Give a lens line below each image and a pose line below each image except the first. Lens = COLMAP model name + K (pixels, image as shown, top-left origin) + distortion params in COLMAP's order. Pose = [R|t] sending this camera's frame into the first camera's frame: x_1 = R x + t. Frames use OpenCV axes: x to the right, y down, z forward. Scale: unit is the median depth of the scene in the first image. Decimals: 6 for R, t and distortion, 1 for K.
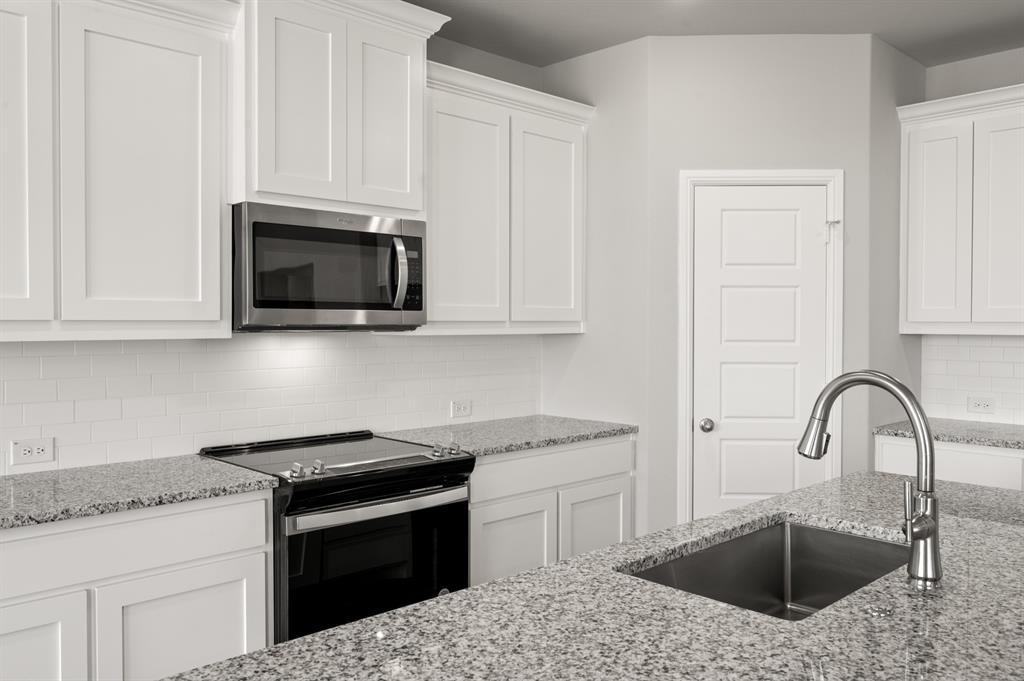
lens RADIAL K [[799.4, 0, 515.5], [0, 799.4, 335.9], [0, 0, 1]] dist [-0.001026, 0.003084]
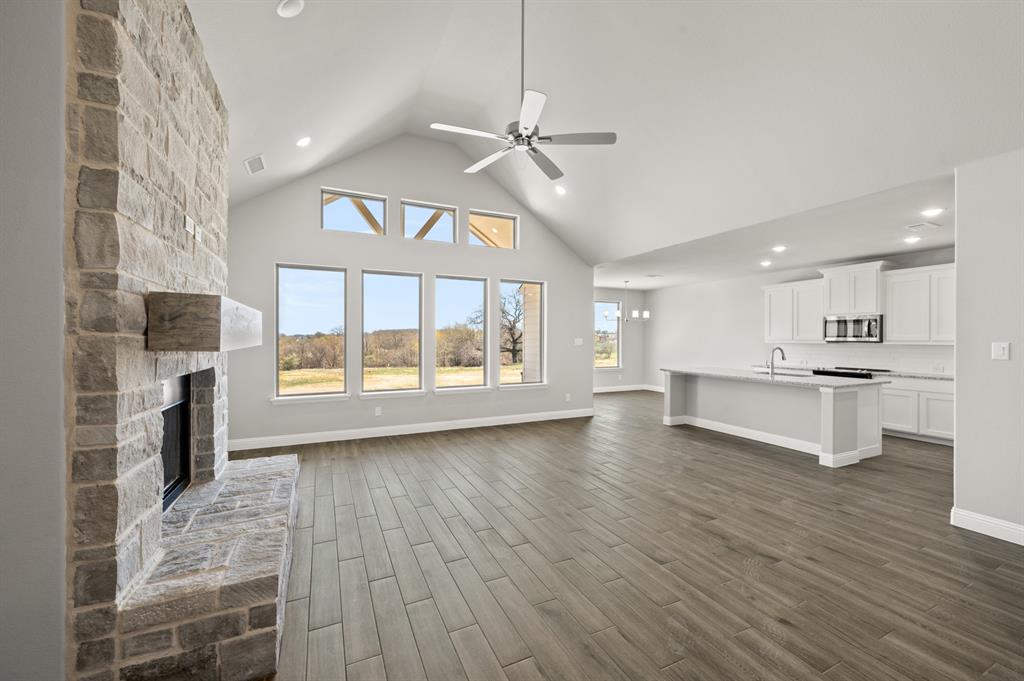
lens RADIAL K [[401.1, 0, 511.5], [0, 401.1, 341.1], [0, 0, 1]] dist [-0.001499, 0.000663]
pose [[-0.317475, 0.004279, -0.948257, 2.276585], [-0.020738, 0.999719, 0.011454, -0.001012], [0.948040, 0.023302, -0.317297, -0.062762]]
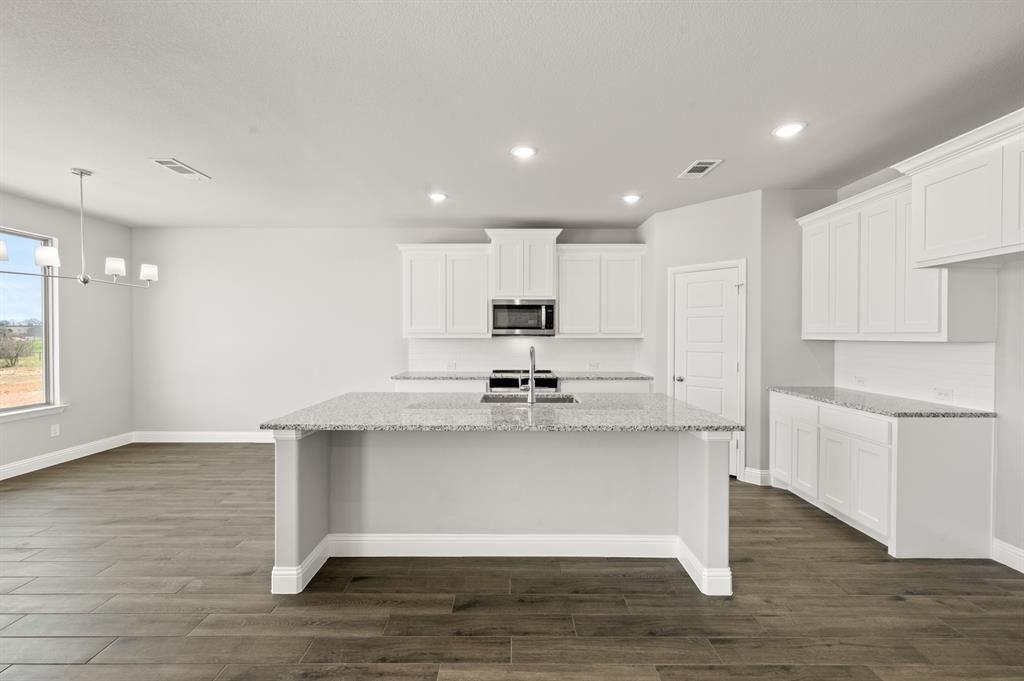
lens RADIAL K [[401.1, 0, 512.8], [0, 401.1, 338.8], [0, 0, 1]] dist [-0.001499, 0.000663]
pose [[0.724672, 0.007059, -0.689058, 0.793740], [-0.011444, 0.999933, -0.001793, 0.006676], [0.688999, 0.009185, 0.724704, -0.179507]]
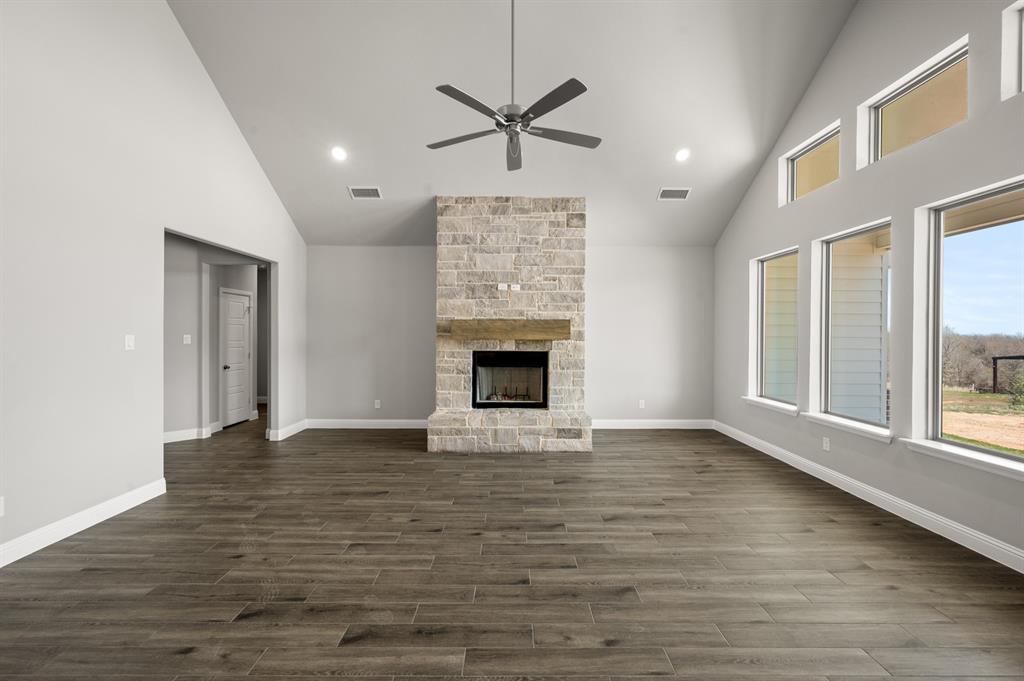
lens RADIAL K [[401.1, 0, 512.3], [0, 401.1, 339.0], [0, 0, 1]] dist [-0.001499, 0.000663]
pose [[-0.724140, -0.010958, 0.689566, 0.600887], [0.007597, 0.999686, 0.023864, -0.011698], [-0.689612, 0.022520, -0.723829, 0.348670]]
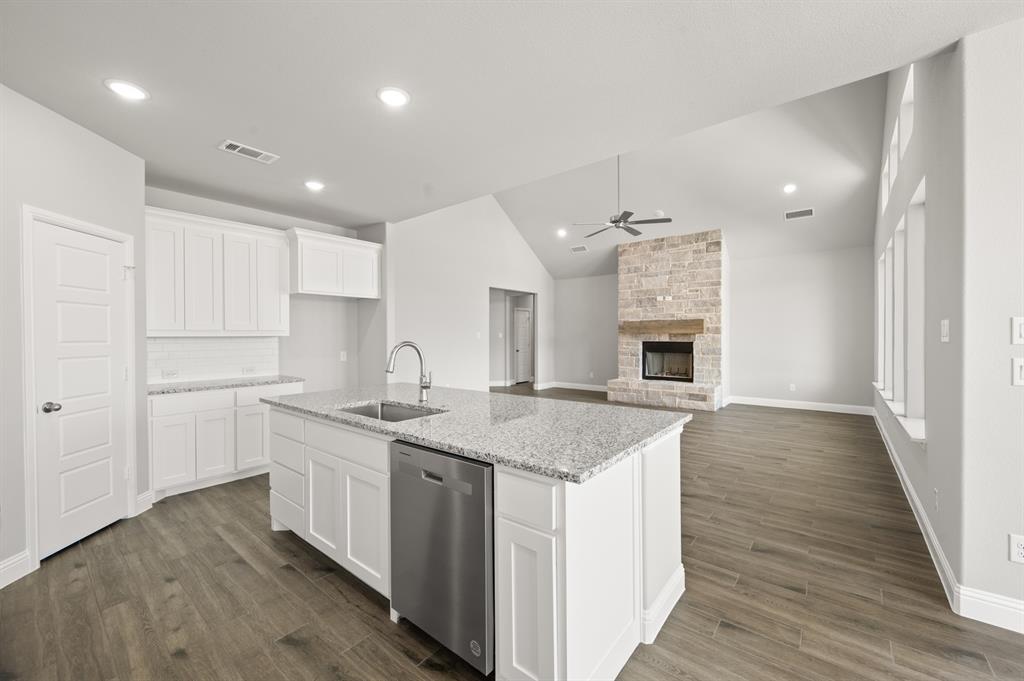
lens RADIAL K [[401.1, 0, 514.6], [0, 401.1, 338.6], [0, 0, 1]] dist [-0.001499, 0.000663]
pose [[-0.129546, -0.008332, 0.991538, -0.585774], [0.022546, 0.999681, 0.011346, 0.011840], [-0.991317, 0.023825, -0.129317, 0.388750]]
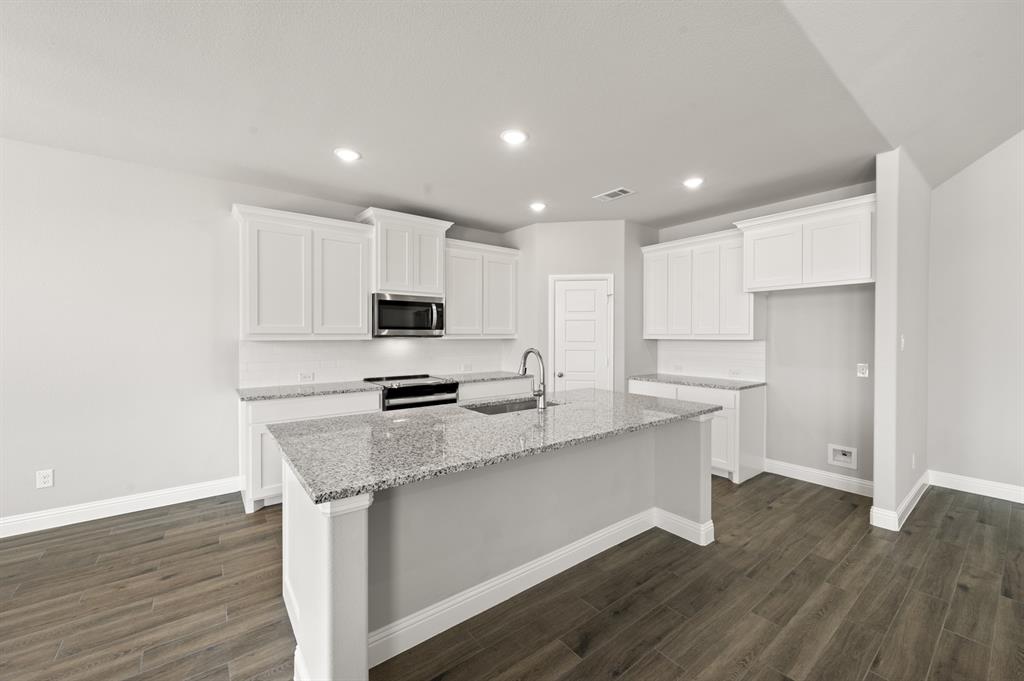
lens RADIAL K [[401.1, 0, 514.1], [0, 401.1, 337.8], [0, 0, 1]] dist [-0.001499, 0.000663]
pose [[0.994588, 0.000662, -0.103899, 0.264780], [-0.001697, 0.999950, -0.009878, 0.008138], [0.103887, 0.010001, 0.994539, -0.337126]]
